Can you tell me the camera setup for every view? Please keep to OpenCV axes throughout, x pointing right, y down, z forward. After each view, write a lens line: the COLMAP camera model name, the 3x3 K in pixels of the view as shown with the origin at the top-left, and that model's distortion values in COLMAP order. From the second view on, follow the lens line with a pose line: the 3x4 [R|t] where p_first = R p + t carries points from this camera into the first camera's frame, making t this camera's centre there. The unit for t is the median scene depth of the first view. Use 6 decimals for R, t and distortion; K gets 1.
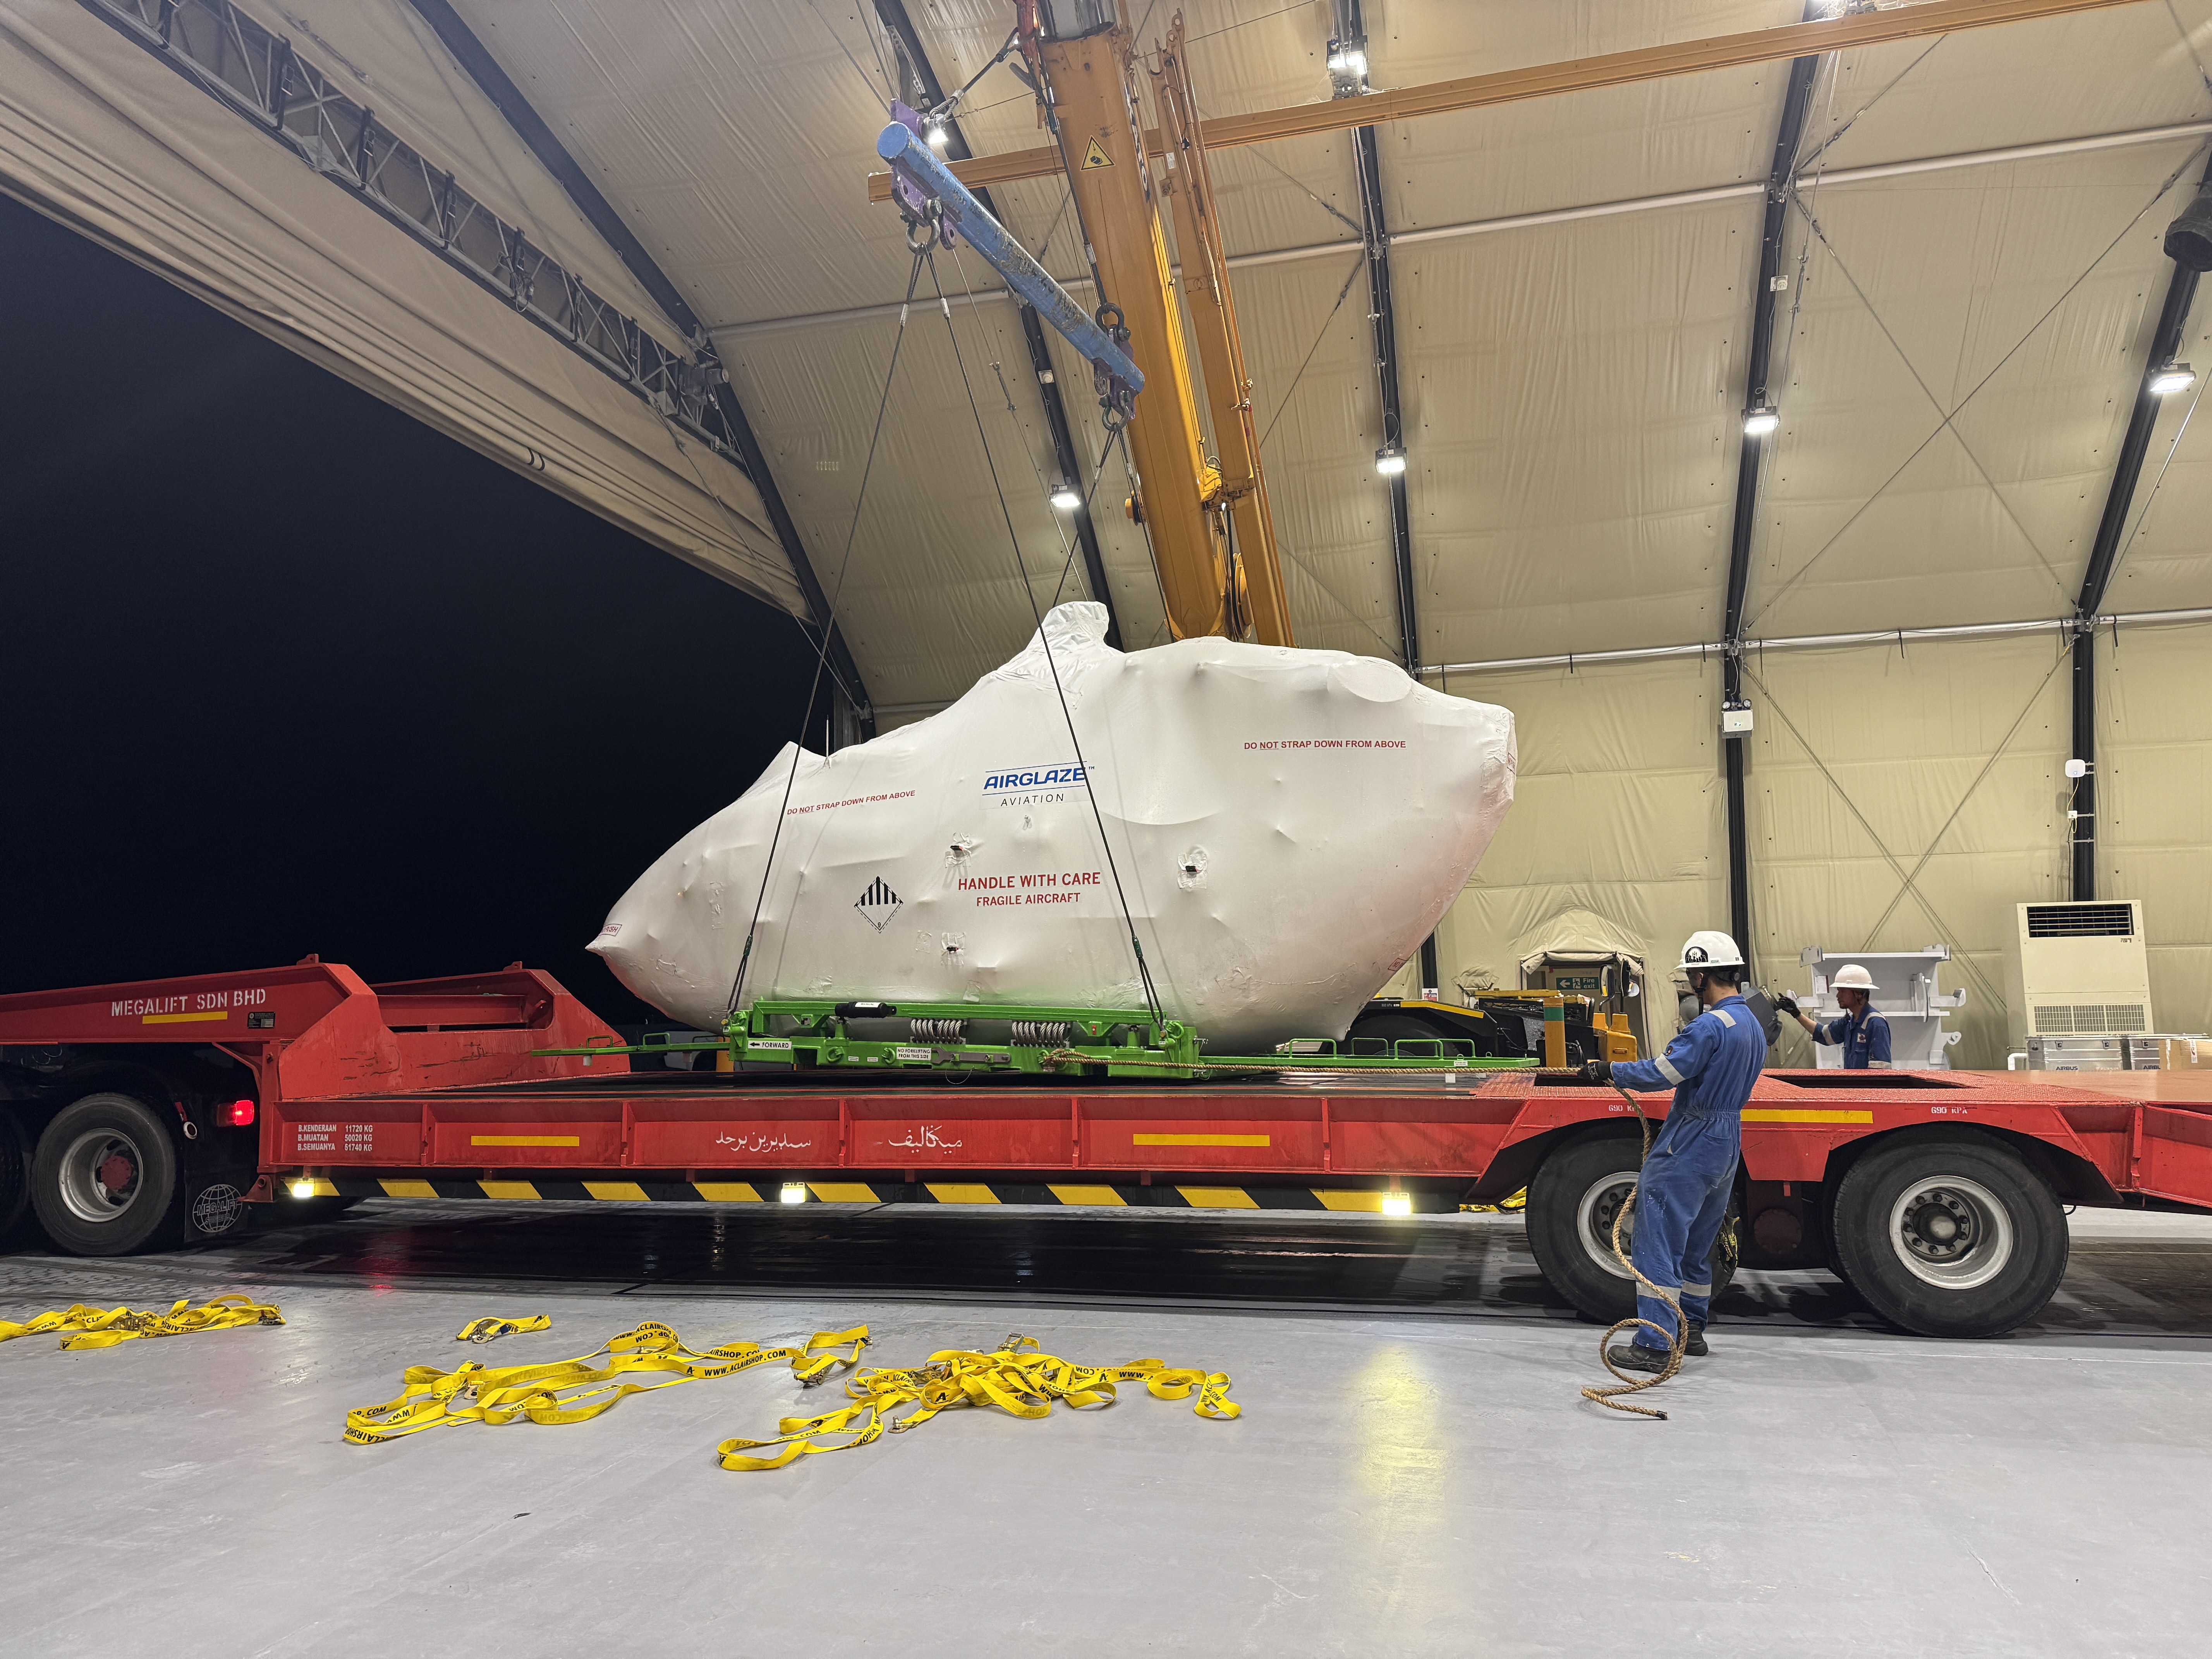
lens RADIAL K [[1453.6, 0, 1108.0], [0, 1453.6, 780.3], [0, 0, 1]] dist [0.002772, -0.000574]
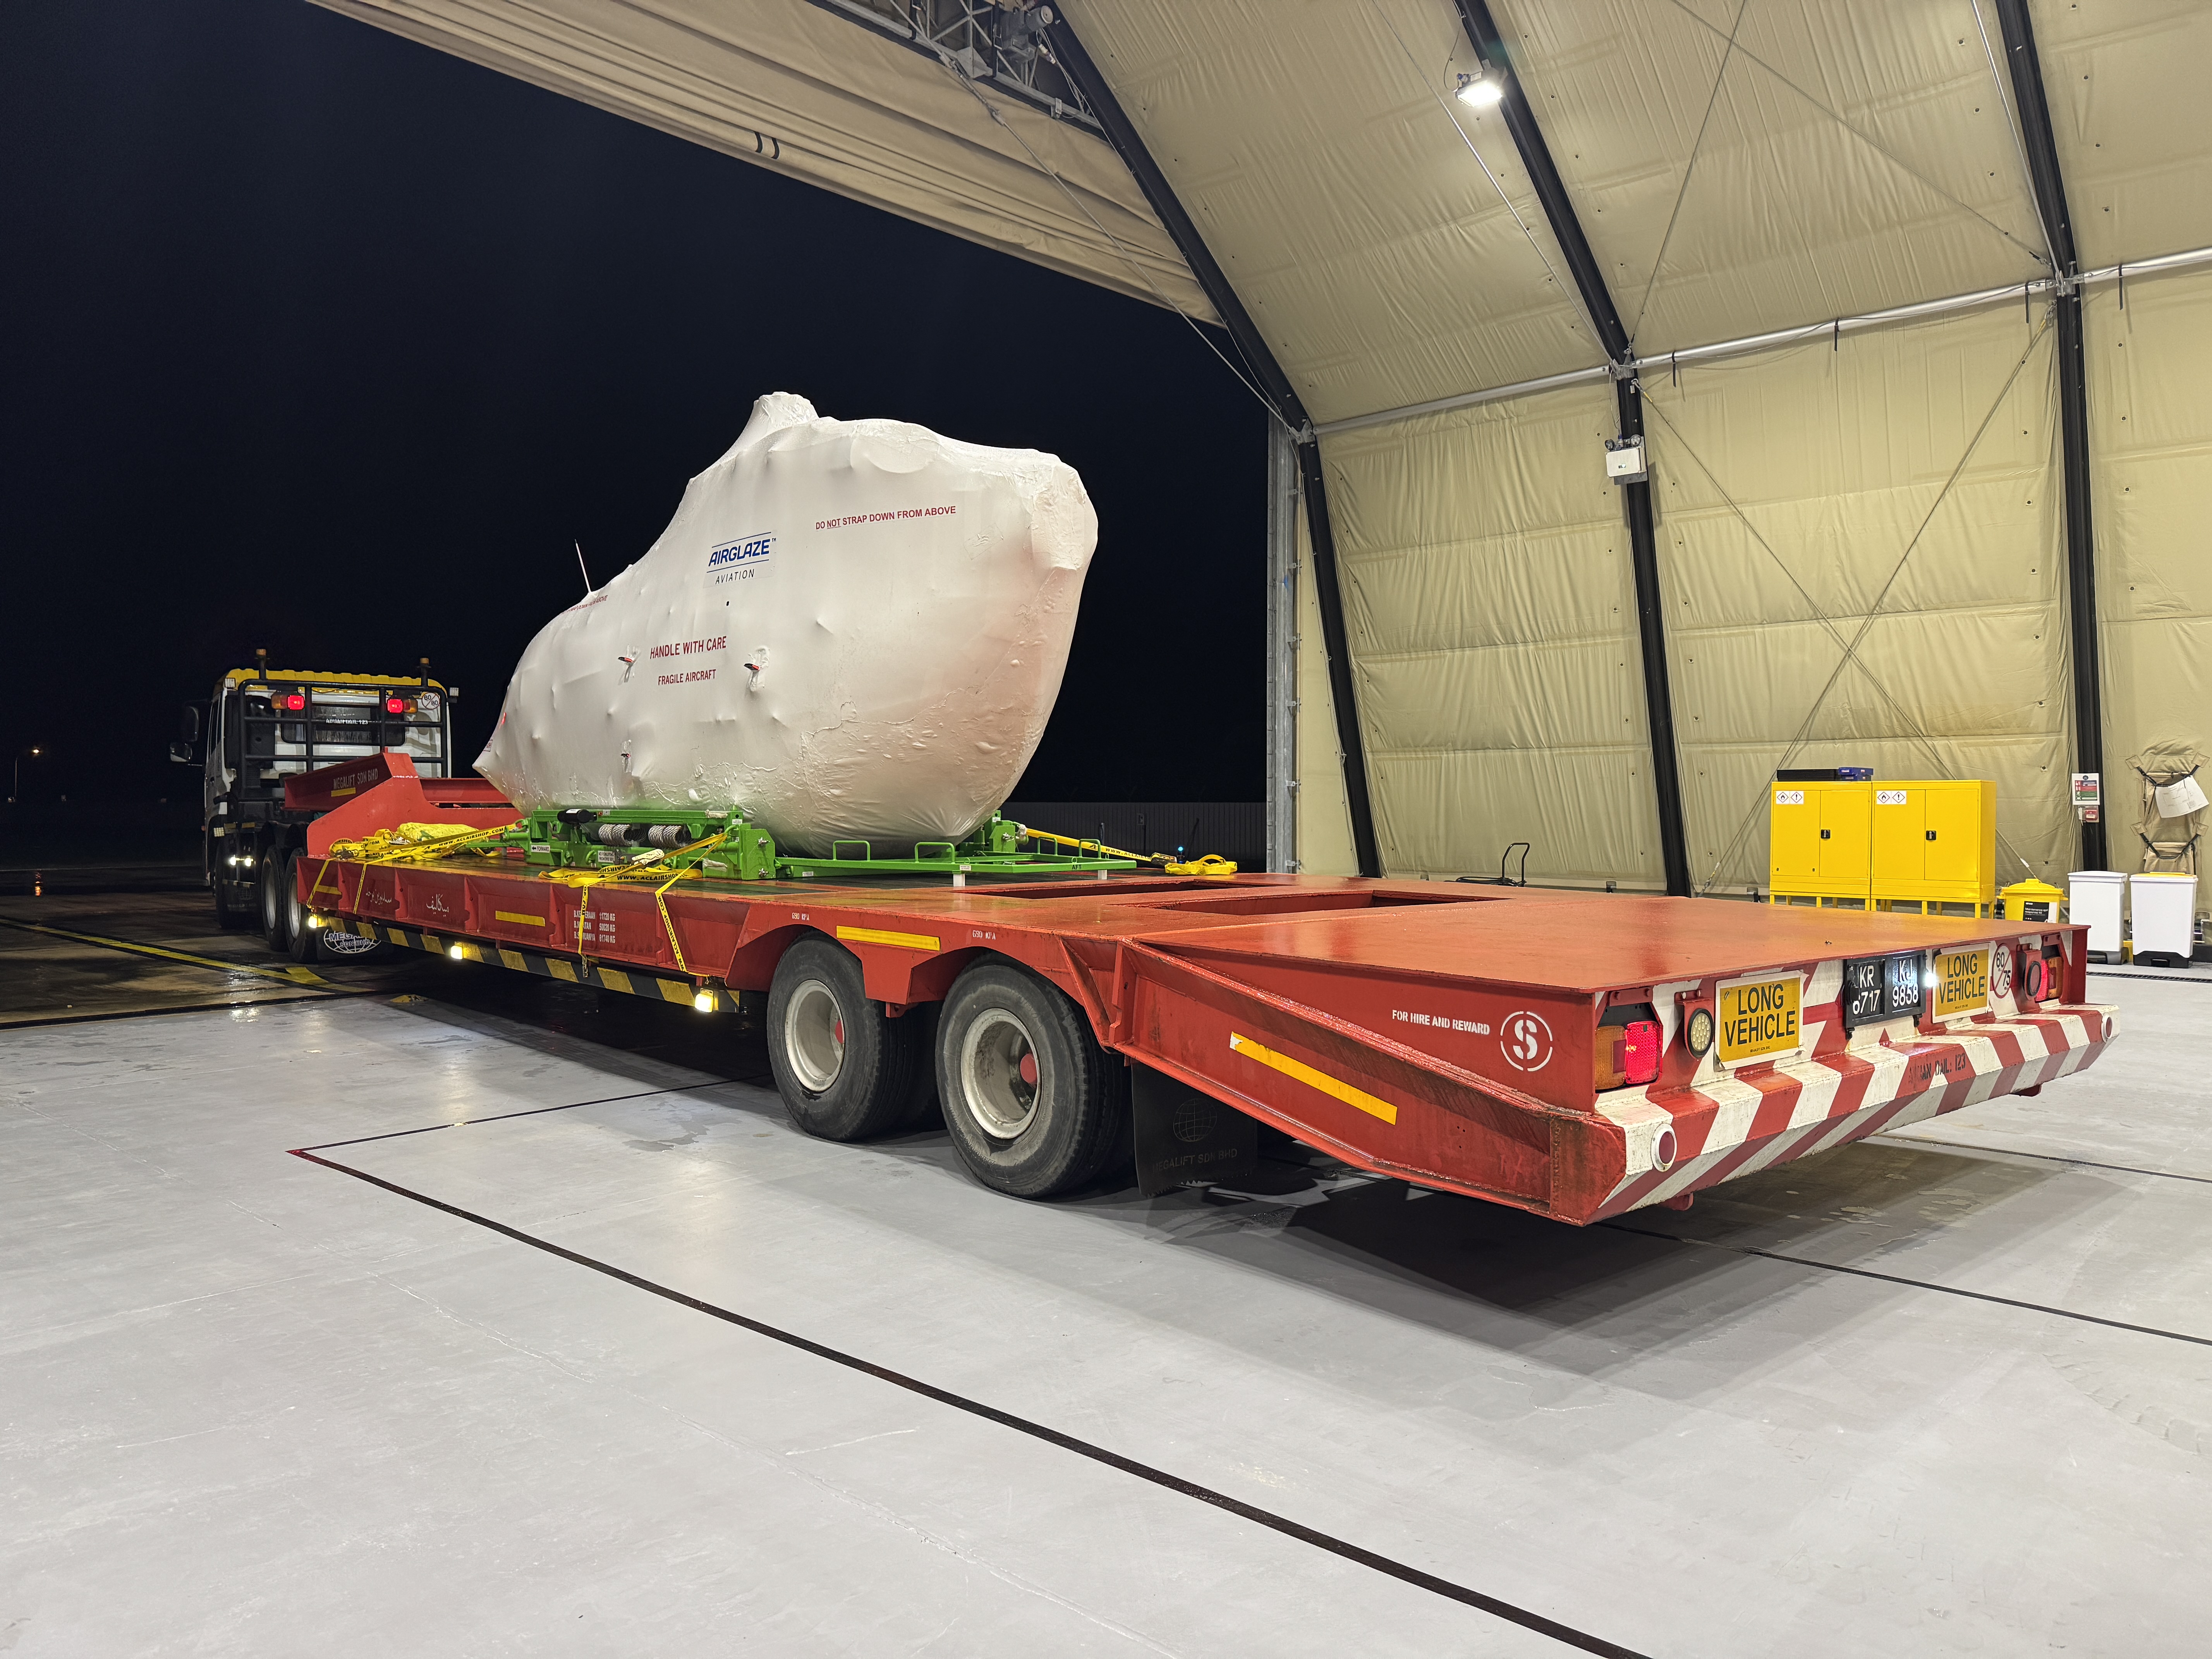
lens RADIAL K [[1507.7, 0, 1104.2], [0, 1507.7, 785.9], [0, 0, 1]] dist [-0.002003, -0.037055]
pose [[0.889820, 0.008691, -0.456228, 0.145528], [0.061980, 0.988251, 0.139710, 0.028547], [0.452082, -0.152594, 0.878827, 0.216409]]
